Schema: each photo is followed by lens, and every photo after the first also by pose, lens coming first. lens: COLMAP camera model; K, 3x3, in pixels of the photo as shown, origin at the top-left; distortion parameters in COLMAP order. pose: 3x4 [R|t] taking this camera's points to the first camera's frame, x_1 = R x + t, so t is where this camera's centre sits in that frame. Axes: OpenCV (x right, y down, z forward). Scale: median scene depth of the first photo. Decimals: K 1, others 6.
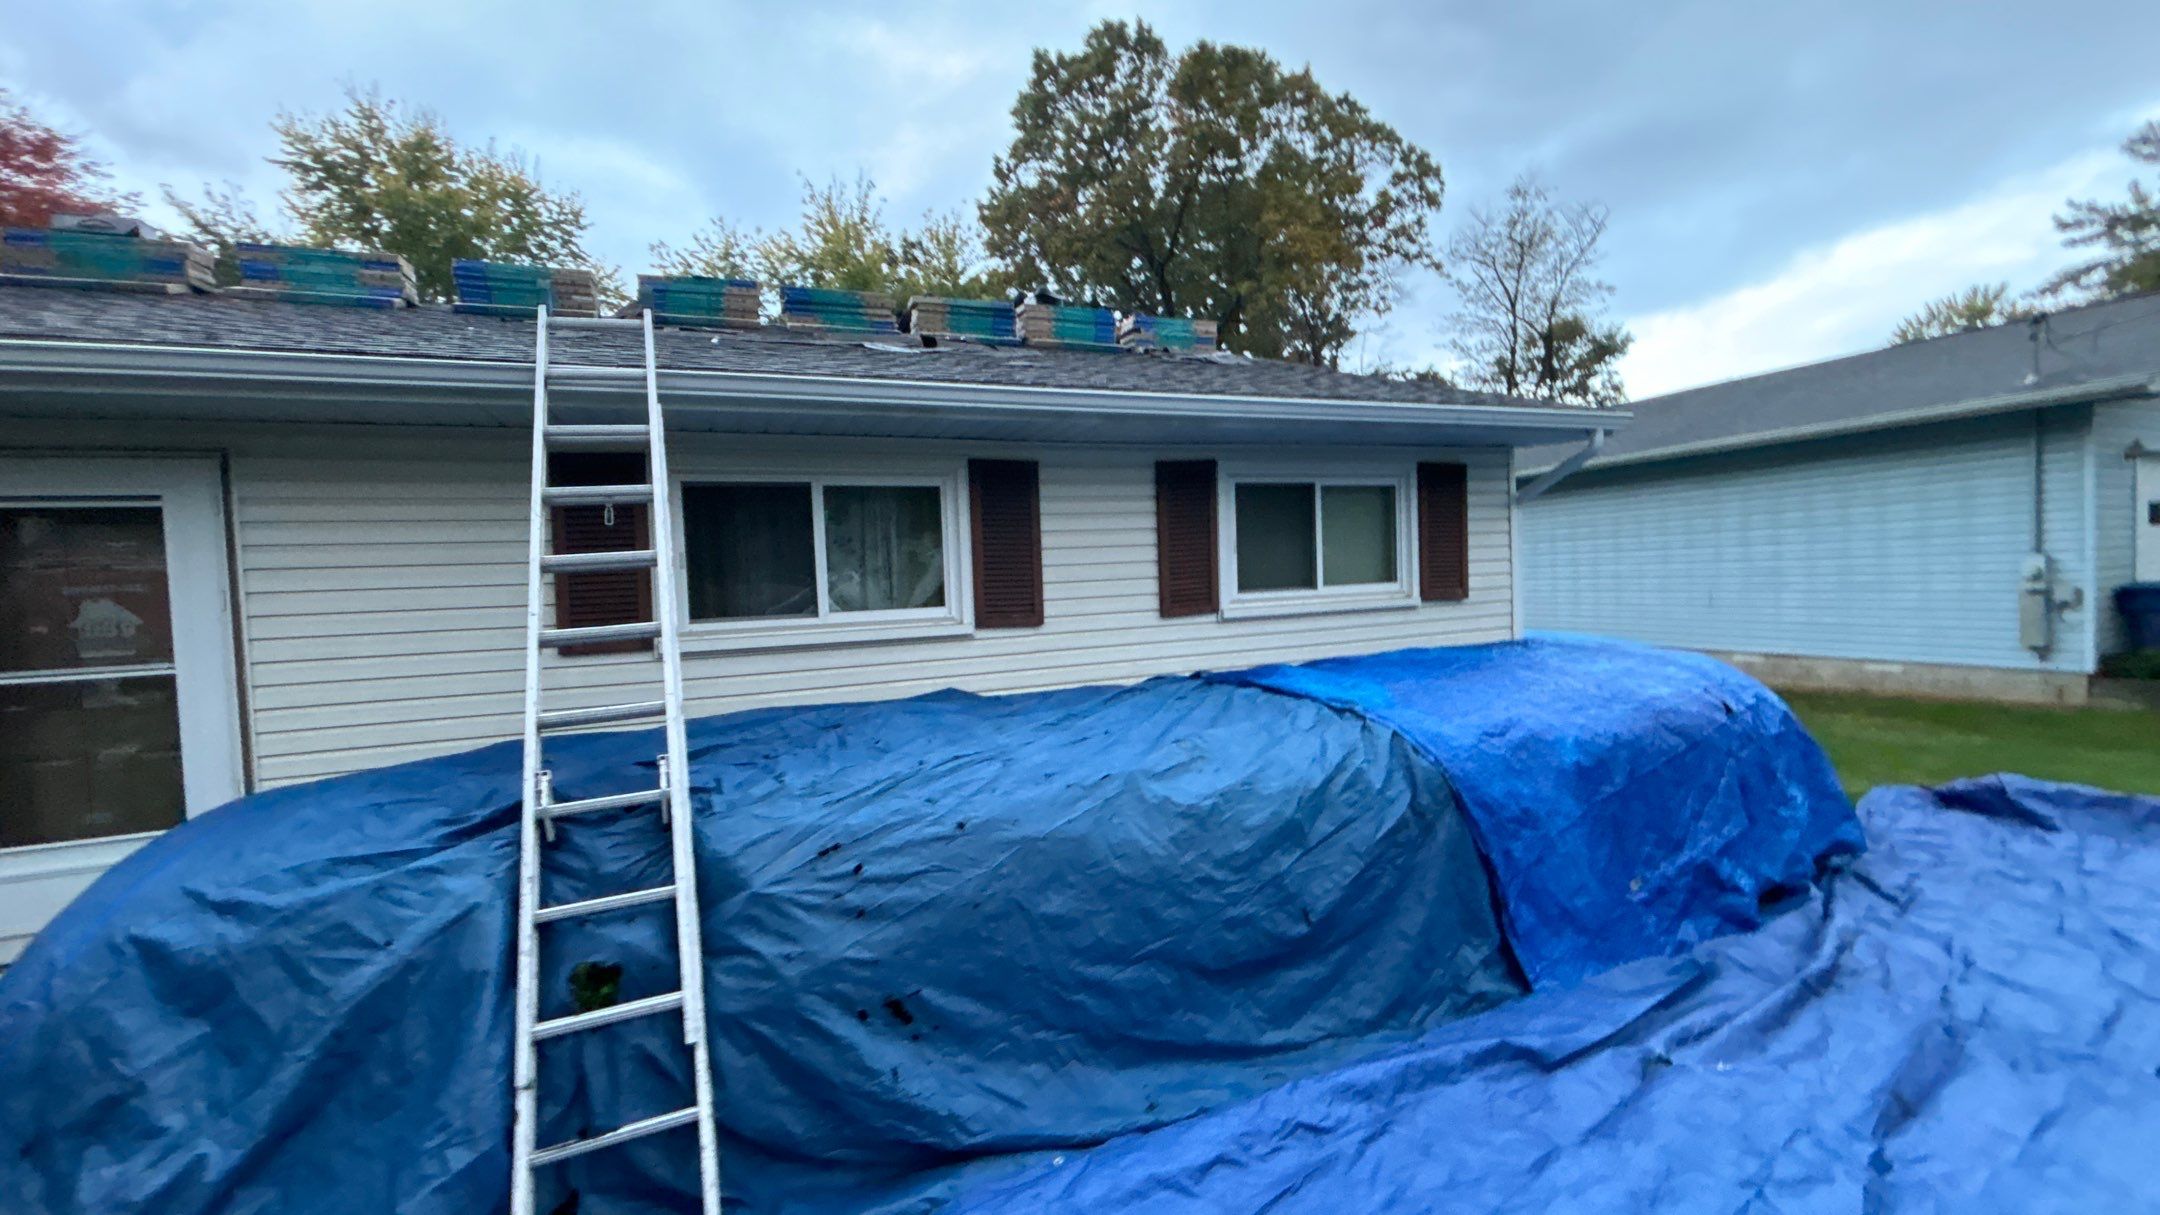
lens RADIAL K [[871.4, 0, 1060.2], [0, 871.4, 607.0], [0, 0, 1]] dist [-0.004719, 0.003105]
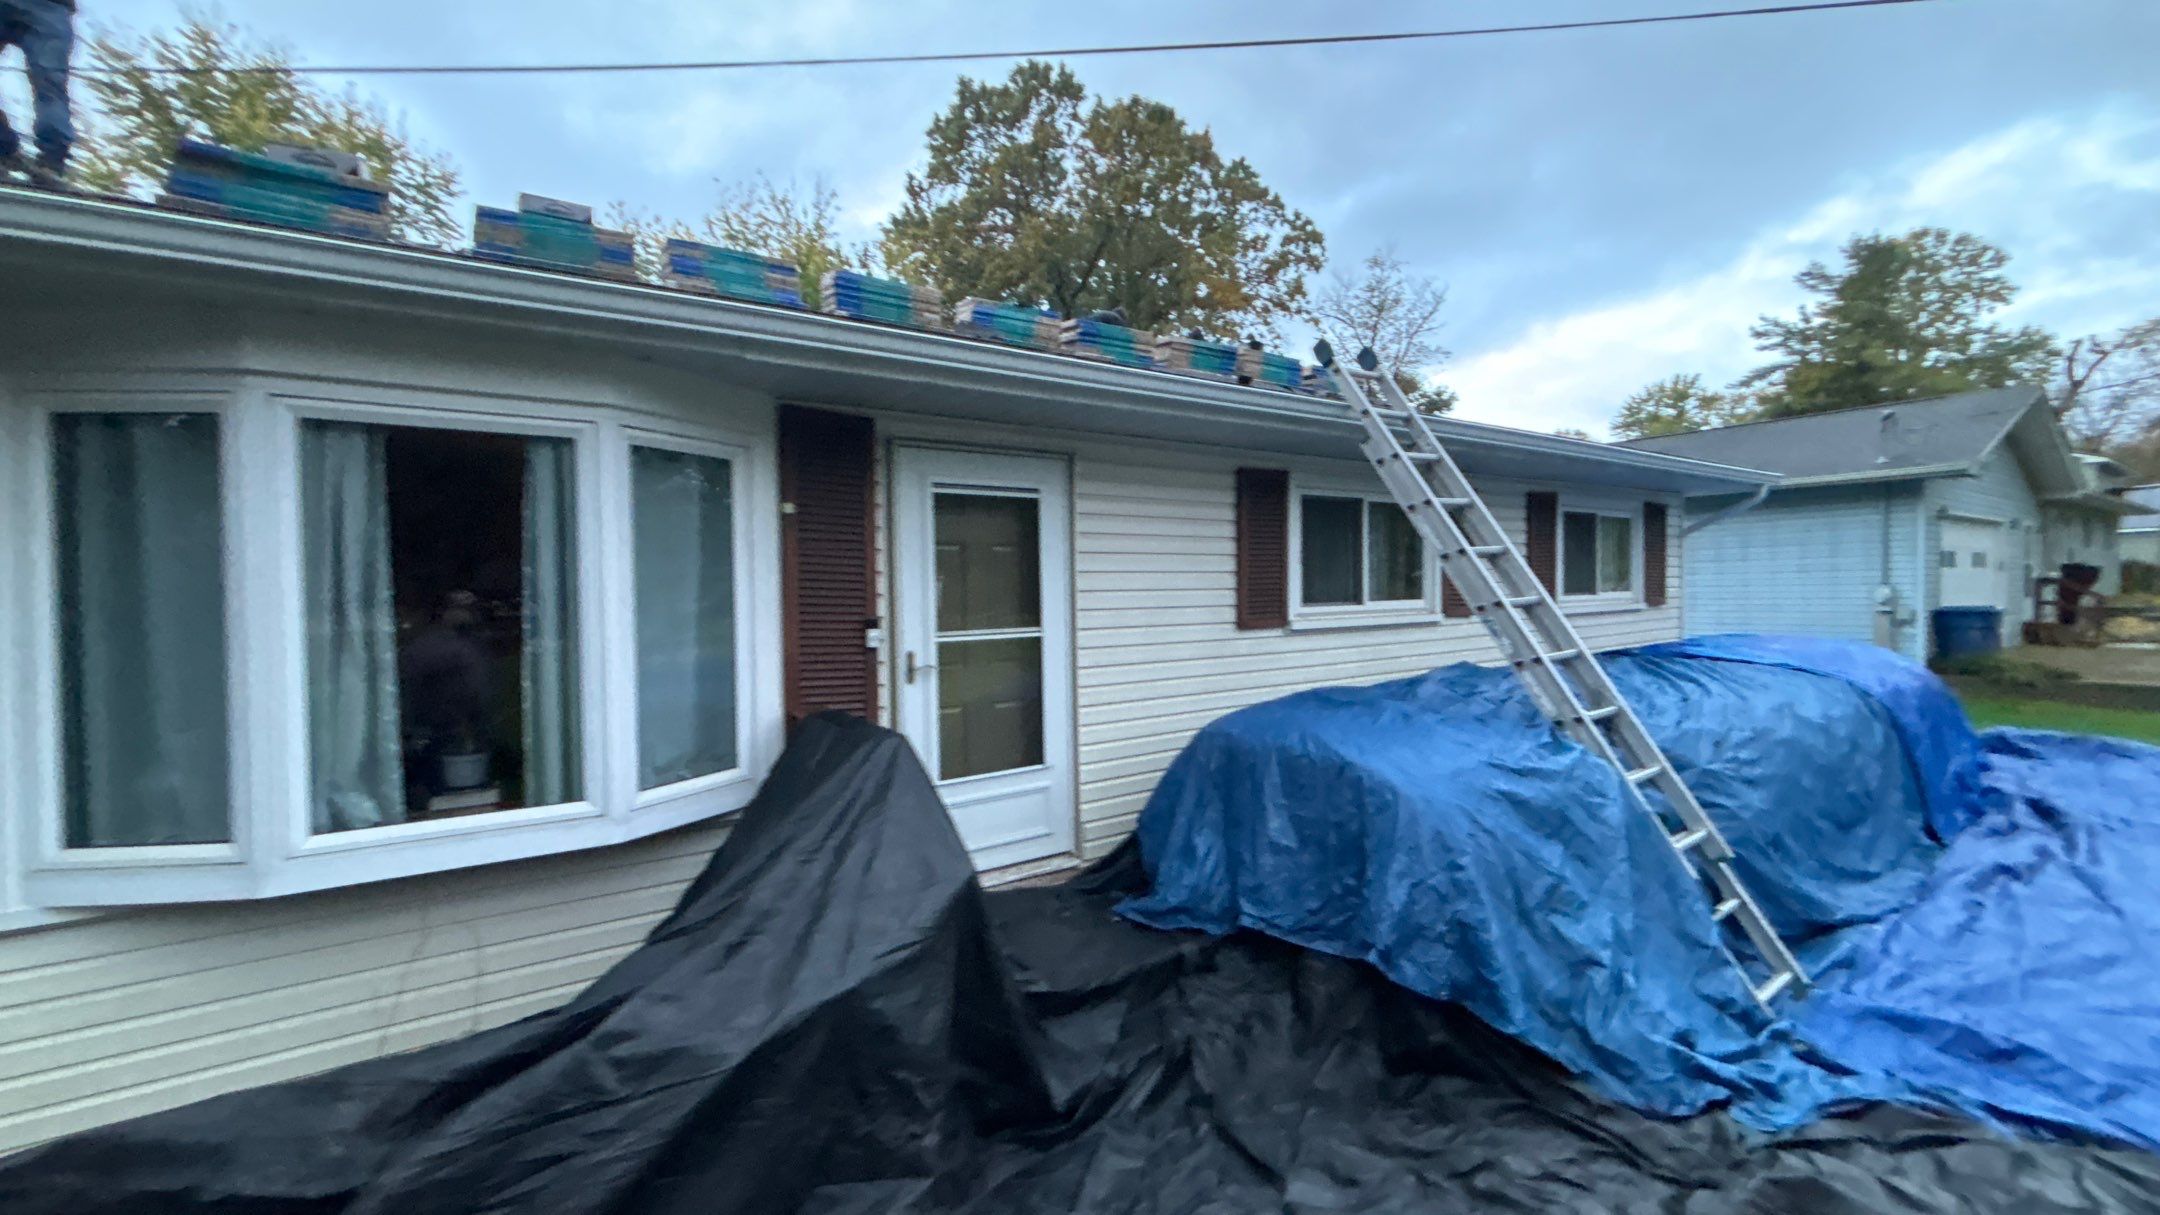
lens RADIAL K [[871.4, 0, 1085.3], [0, 871.4, 605.9], [0, 0, 1]] dist [-0.004719, 0.003105]
pose [[0.974818, 0.017433, 0.222321, -0.104190], [-0.011973, 0.999593, -0.025886, 0.005503], [-0.222681, 0.022572, 0.974630, -0.015395]]
